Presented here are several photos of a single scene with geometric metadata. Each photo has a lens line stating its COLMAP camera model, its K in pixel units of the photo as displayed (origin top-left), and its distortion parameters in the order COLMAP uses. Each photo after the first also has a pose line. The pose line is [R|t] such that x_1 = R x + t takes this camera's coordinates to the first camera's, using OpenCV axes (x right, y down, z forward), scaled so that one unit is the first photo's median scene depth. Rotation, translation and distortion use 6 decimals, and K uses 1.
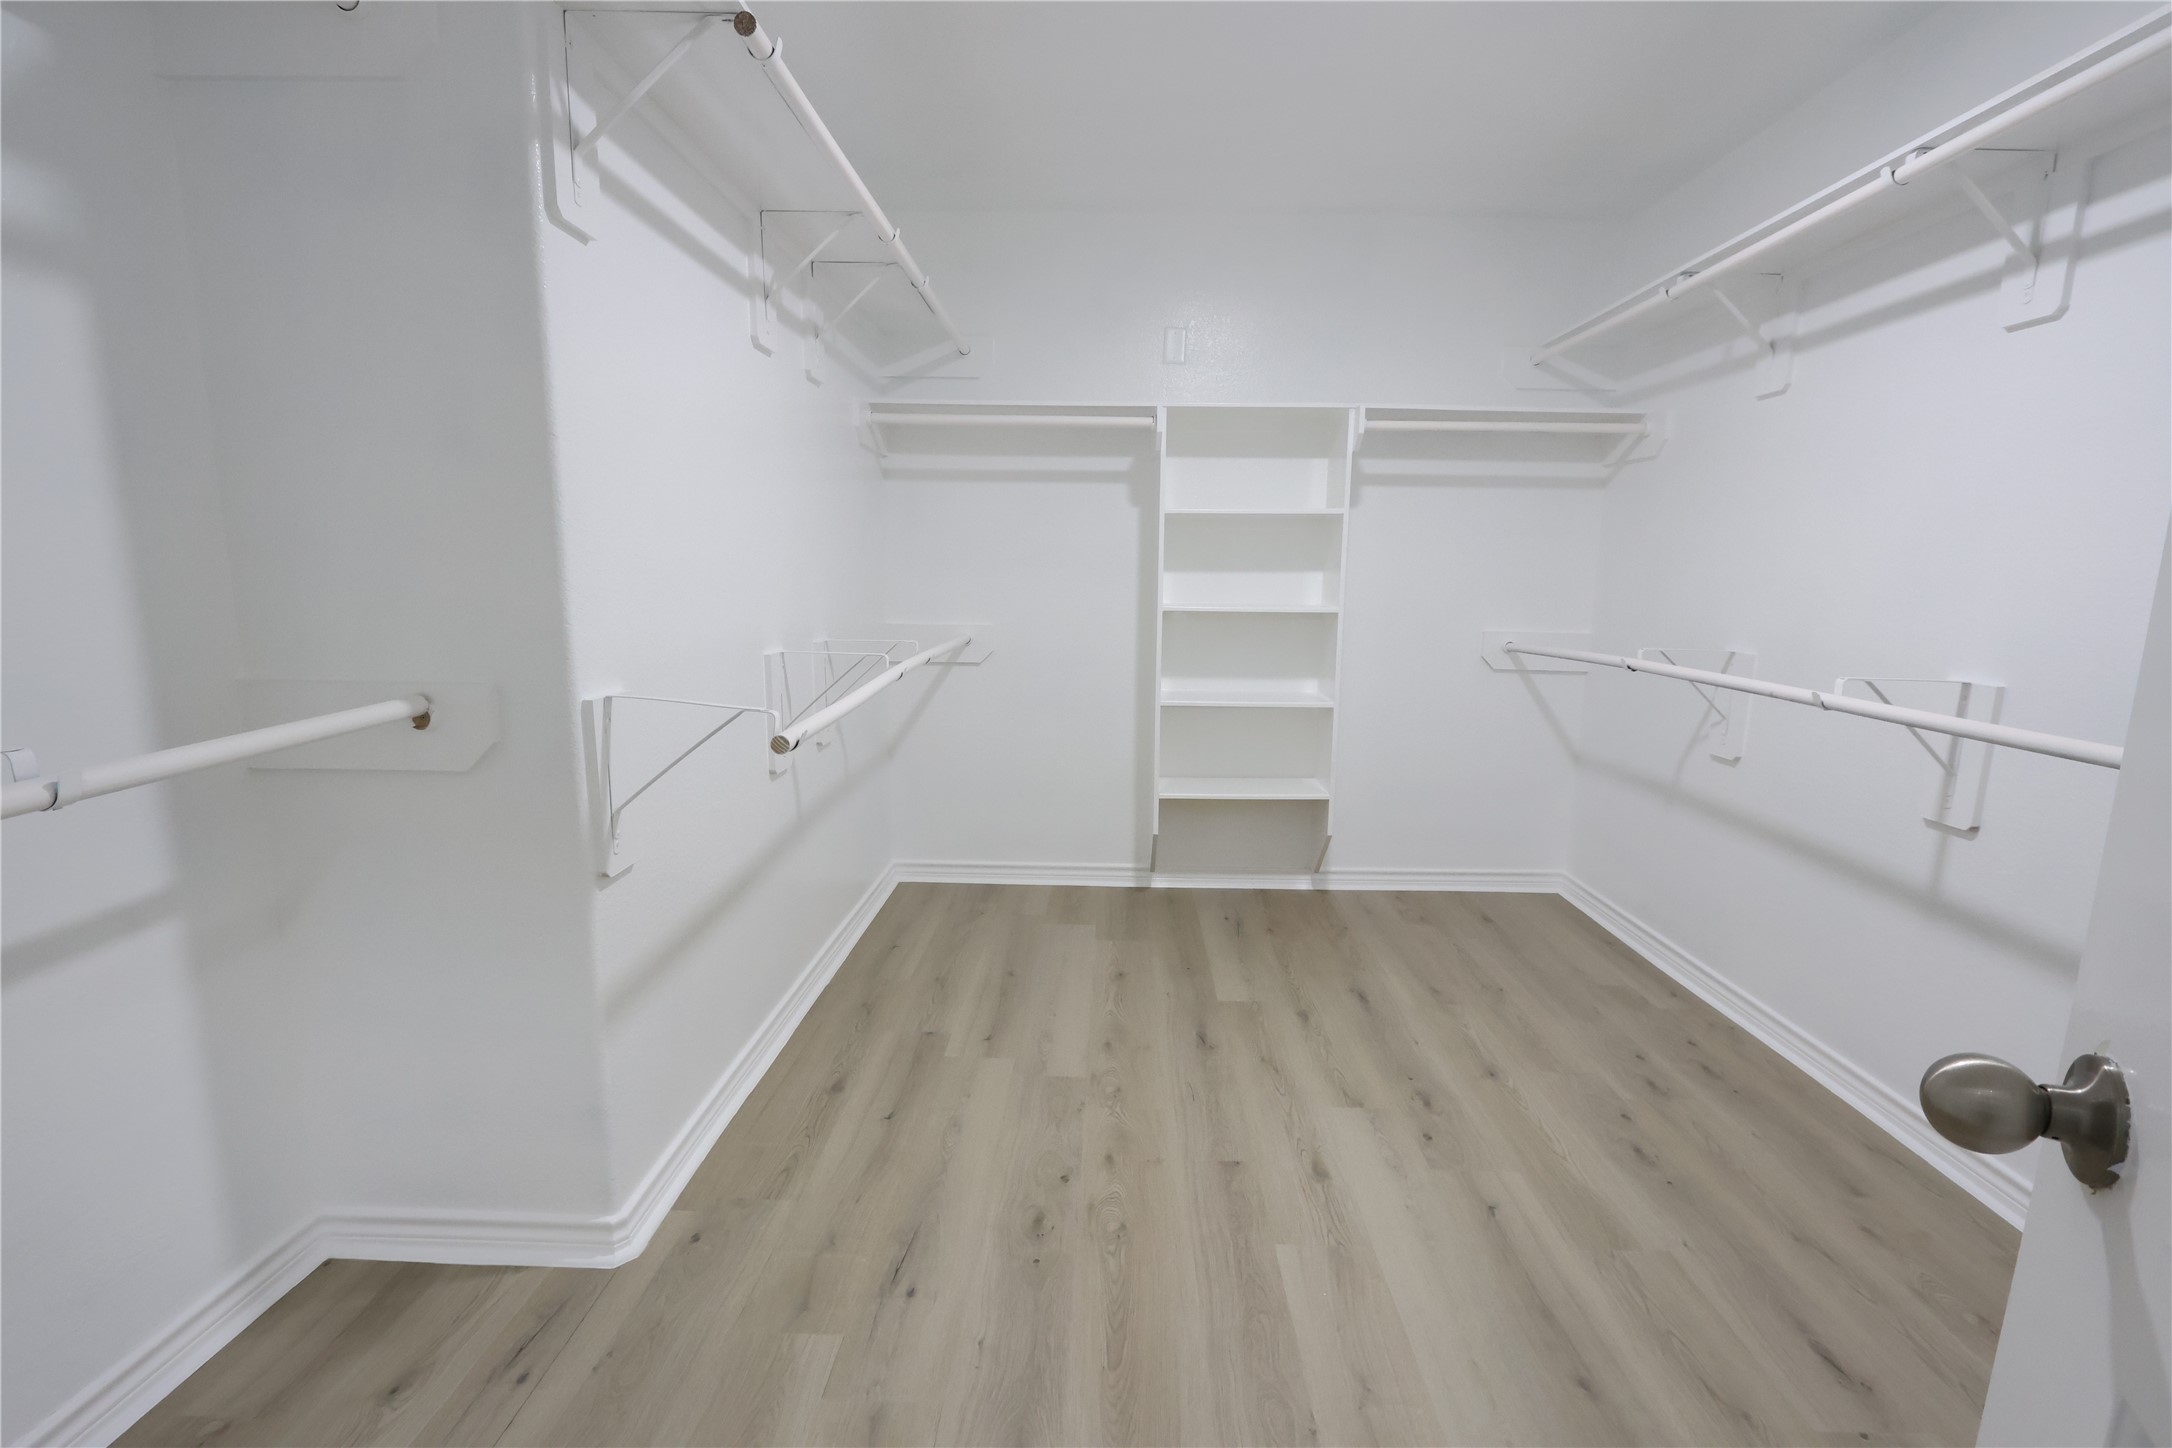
lens RADIAL K [[996.9, 0, 1082.9], [0, 996.9, 733.5], [0, 0, 1]] dist [-0.019439, 0.003102]
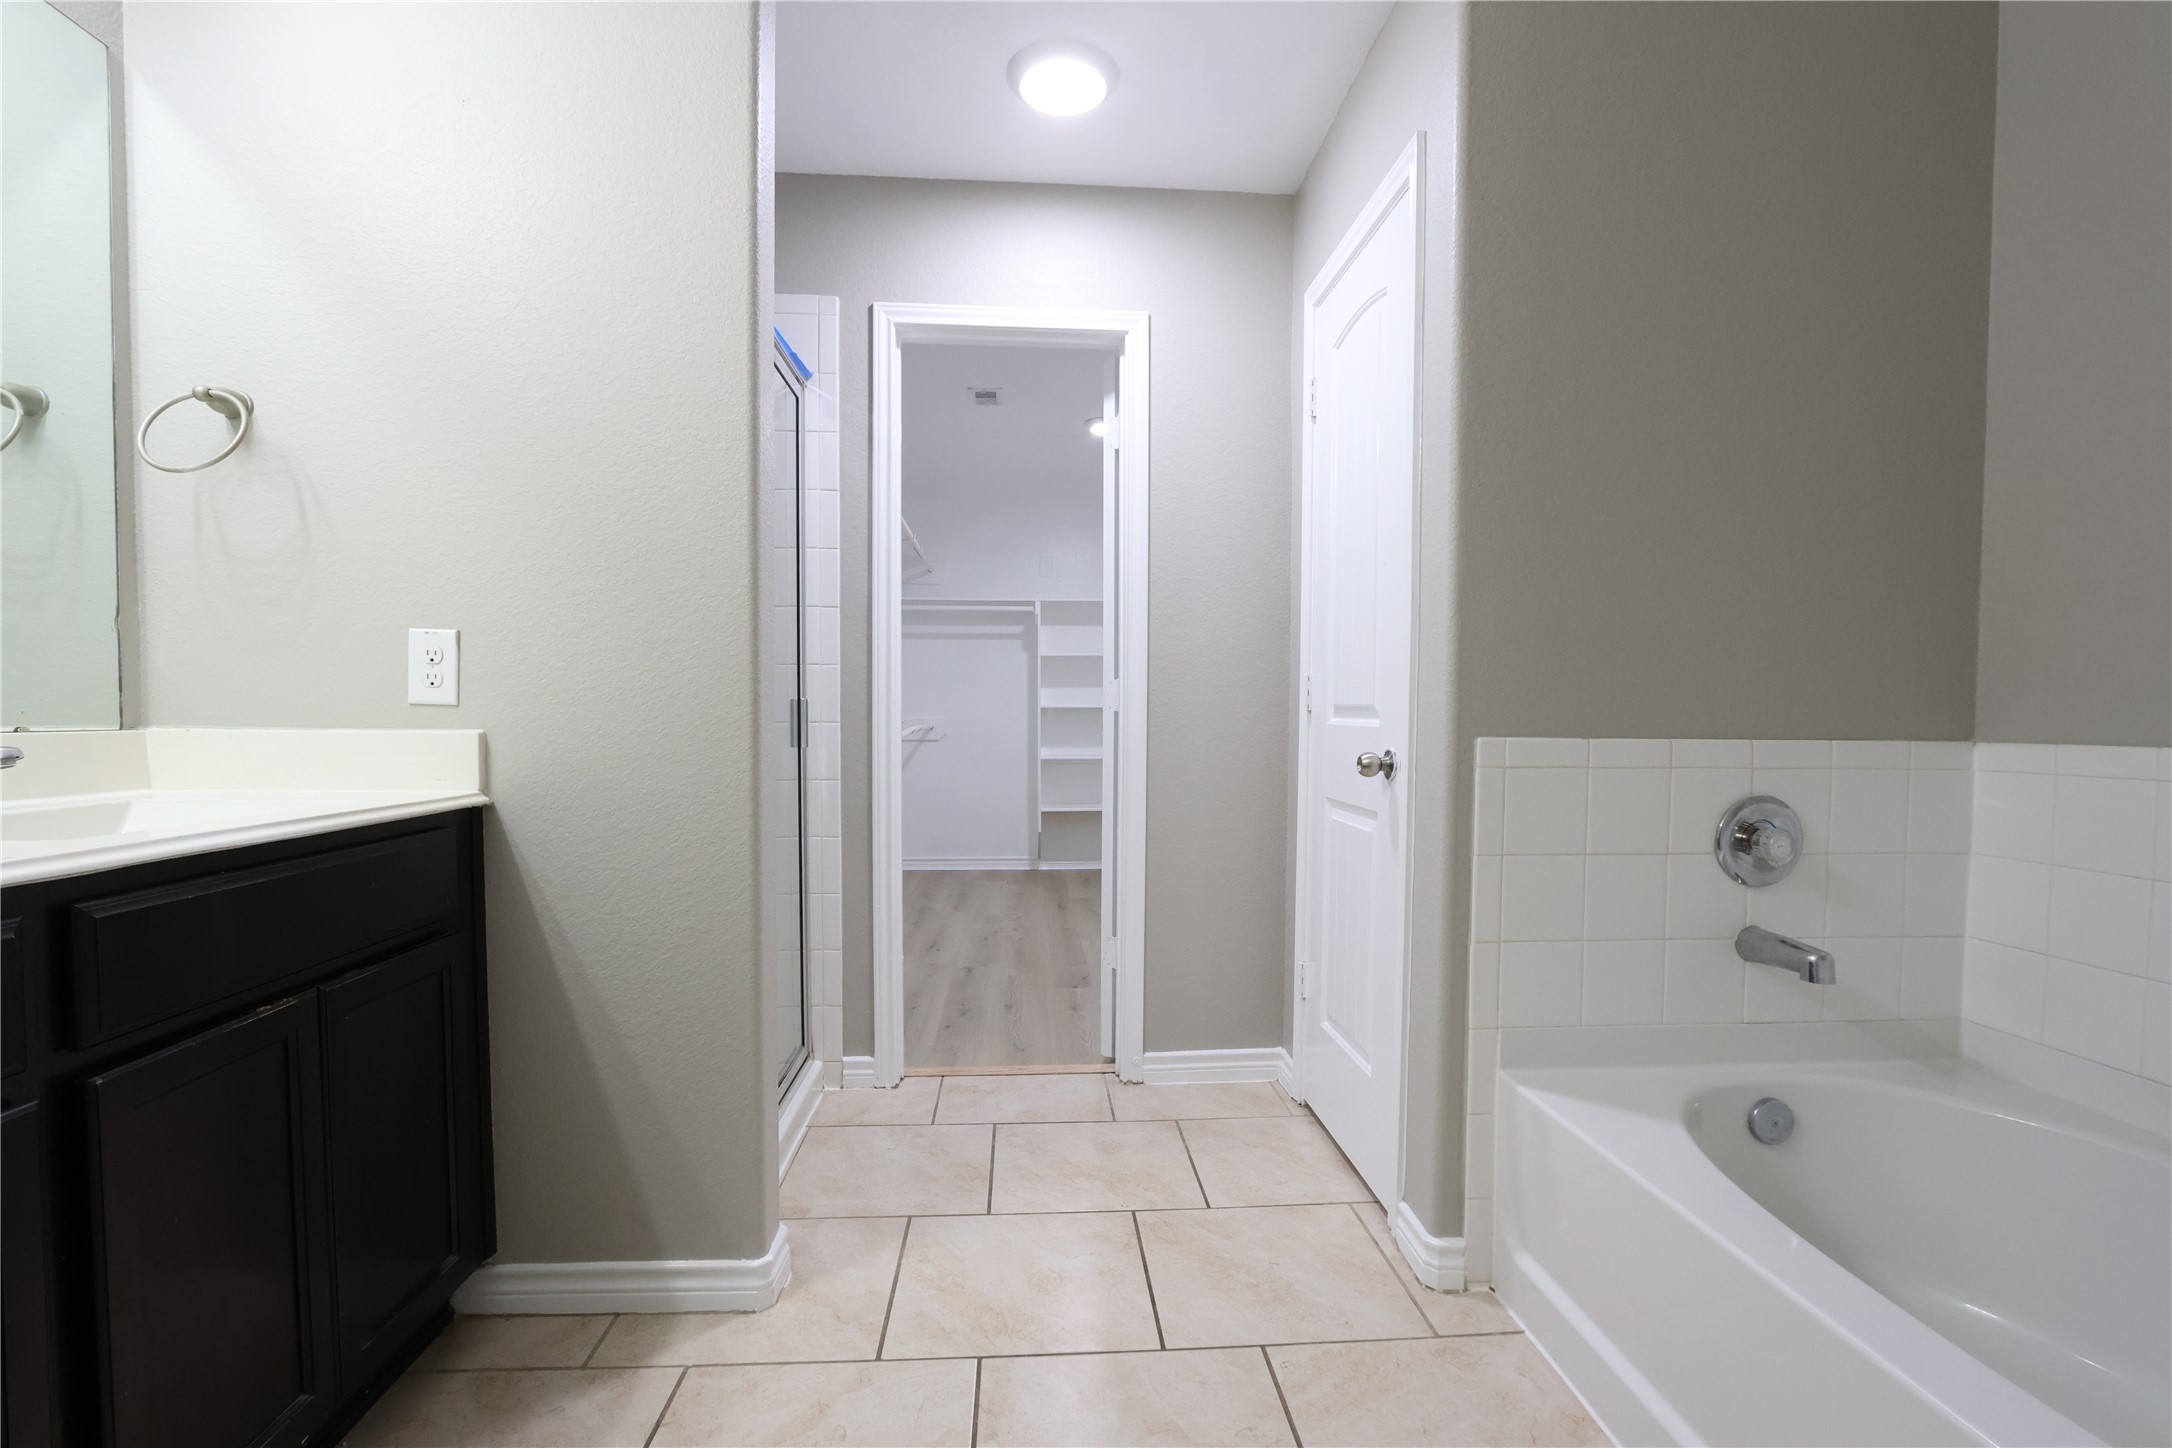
lens RADIAL K [[996.9, 0, 1087.4], [0, 996.9, 726.0], [0, 0, 1]] dist [-0.019439, 0.003102]
pose [[0.995054, -0.012152, 0.098586, -0.015885], [0.026724, 0.988647, -0.147863, 0.180084], [-0.095670, 0.149767, 0.984082, -0.794178]]
